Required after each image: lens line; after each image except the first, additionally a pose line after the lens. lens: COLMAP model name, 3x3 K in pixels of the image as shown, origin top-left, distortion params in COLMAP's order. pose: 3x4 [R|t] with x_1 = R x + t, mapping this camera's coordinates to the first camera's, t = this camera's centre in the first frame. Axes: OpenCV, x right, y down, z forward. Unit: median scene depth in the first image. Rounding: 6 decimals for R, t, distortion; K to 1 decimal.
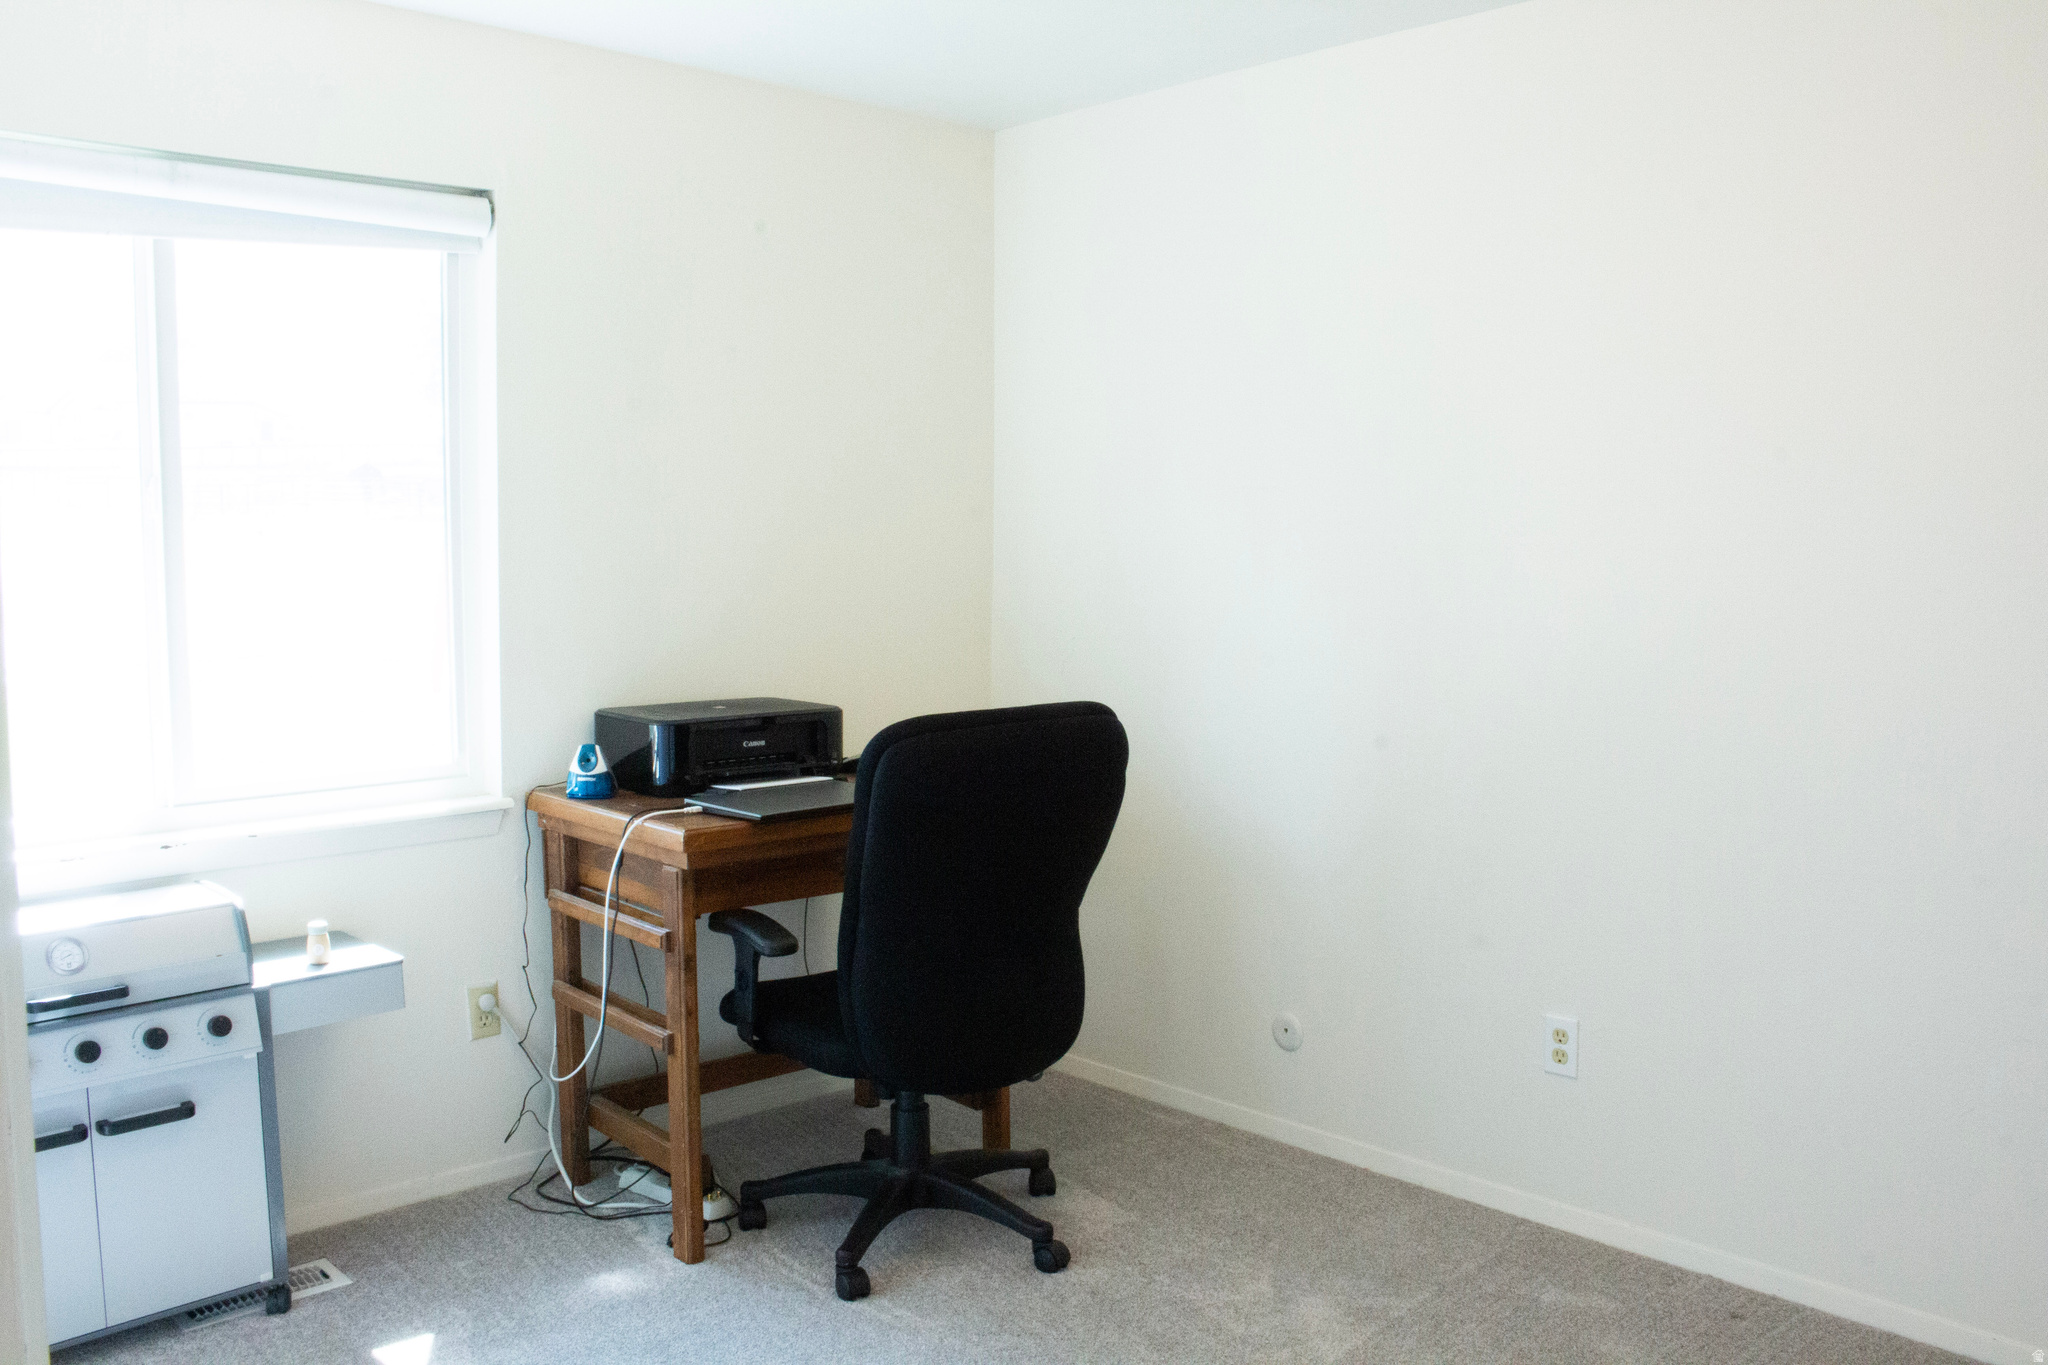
lens RADIAL K [[1707.3, 0, 1022.7], [0, 1707.3, 695.6], [0, 0, 1]] dist [-0.163122, 0.138789]
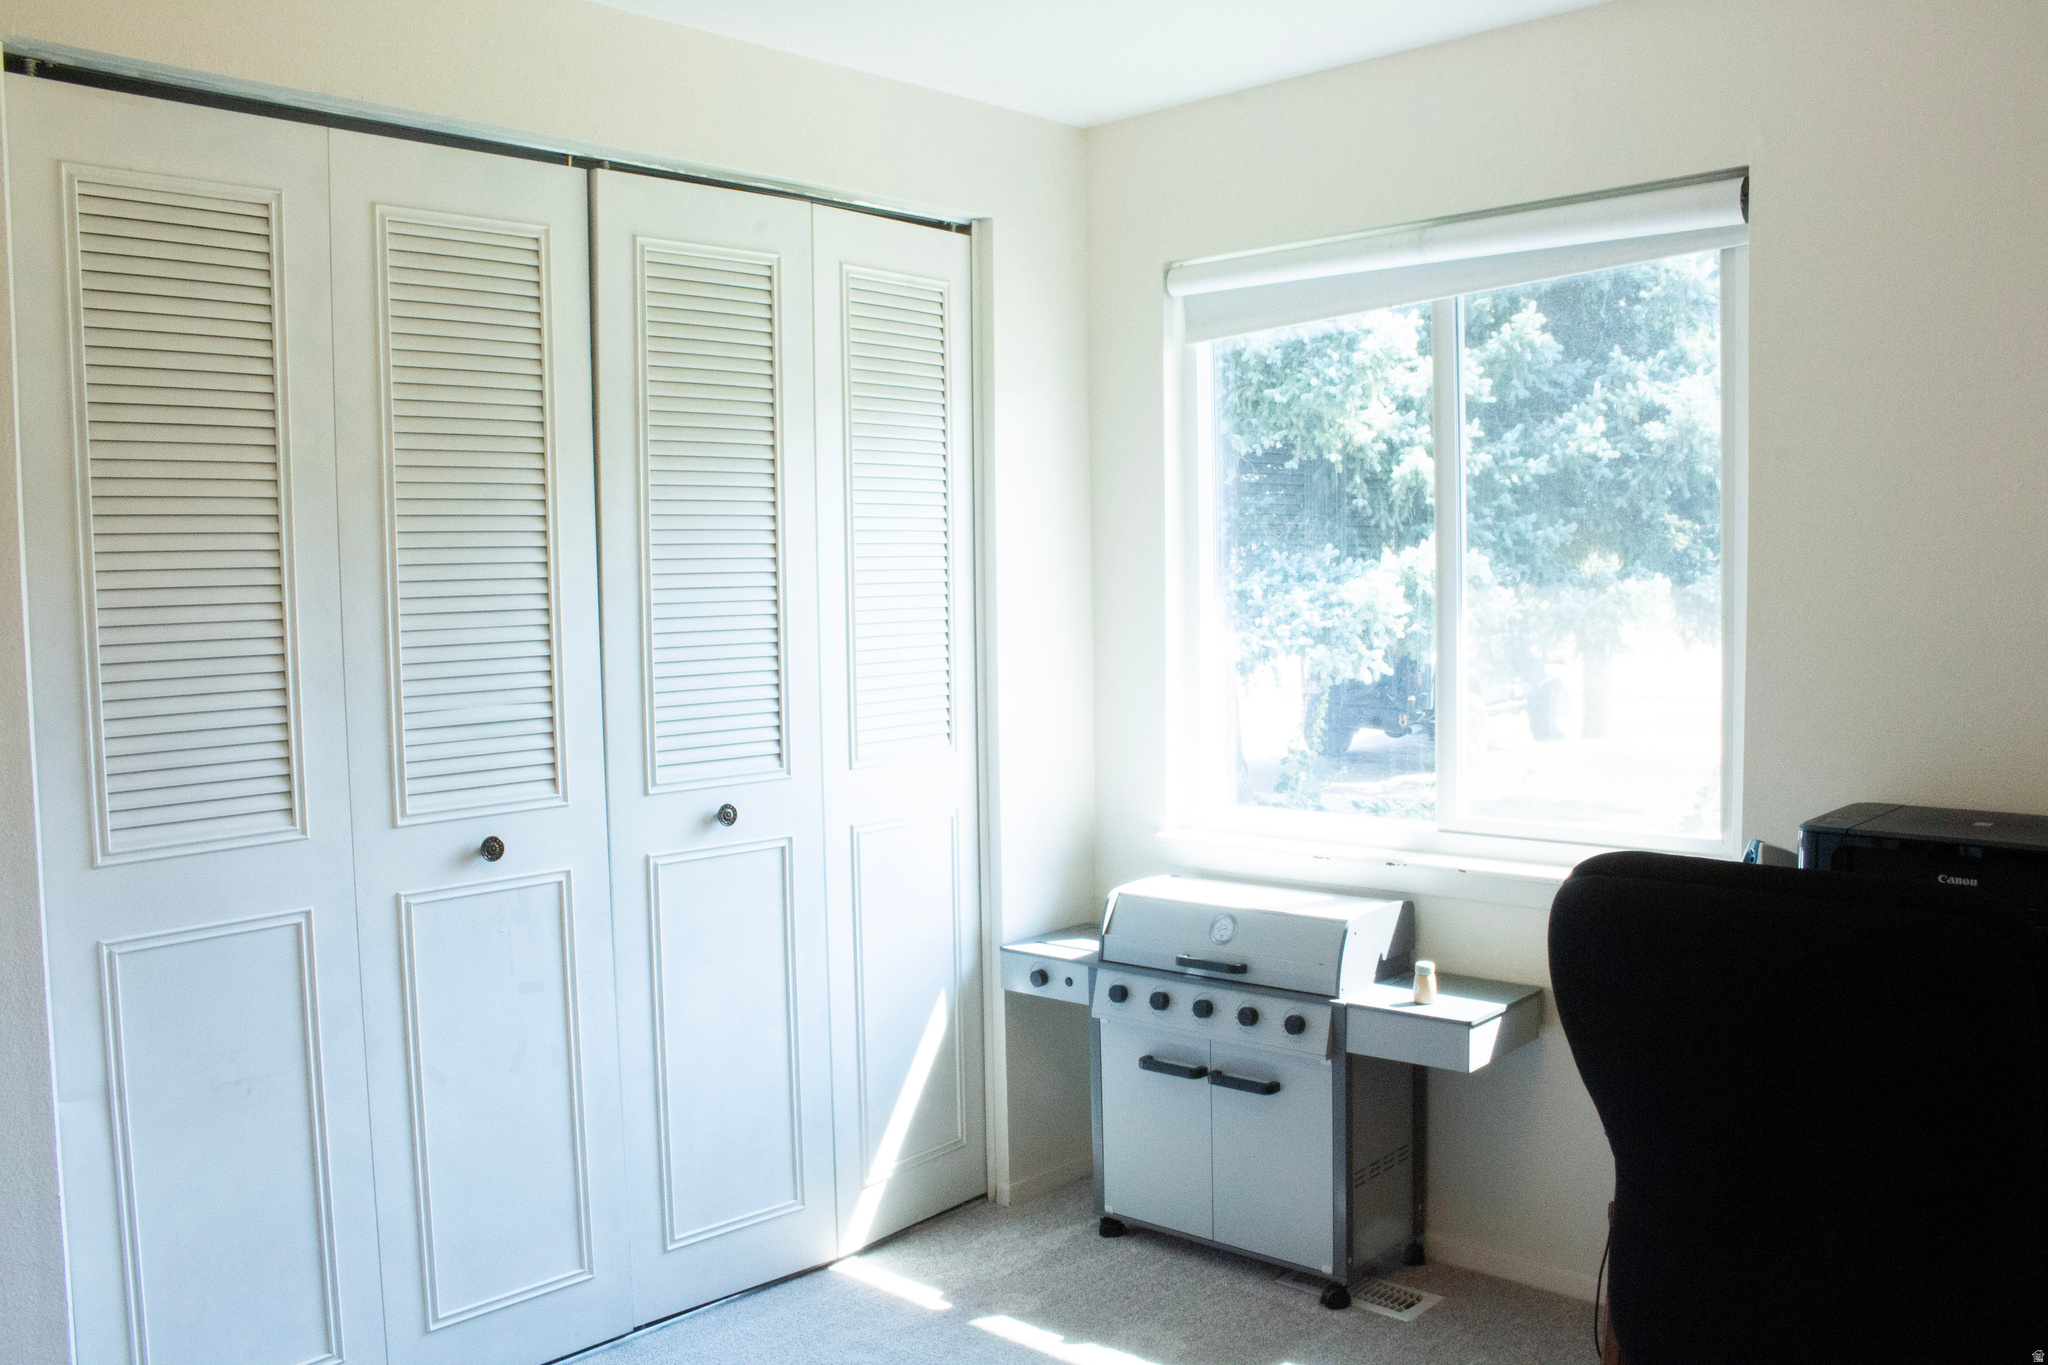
lens RADIAL K [[1707.3, 0, 1022.7], [0, 1707.3, 695.6], [0, 0, 1]] dist [-0.163122, 0.138789]
pose [[0.084202, 0.071259, -0.993897, 0.521905], [-0.082313, 0.994528, 0.064331, -0.065146], [0.993043, 0.076394, 0.089607, 0.608853]]
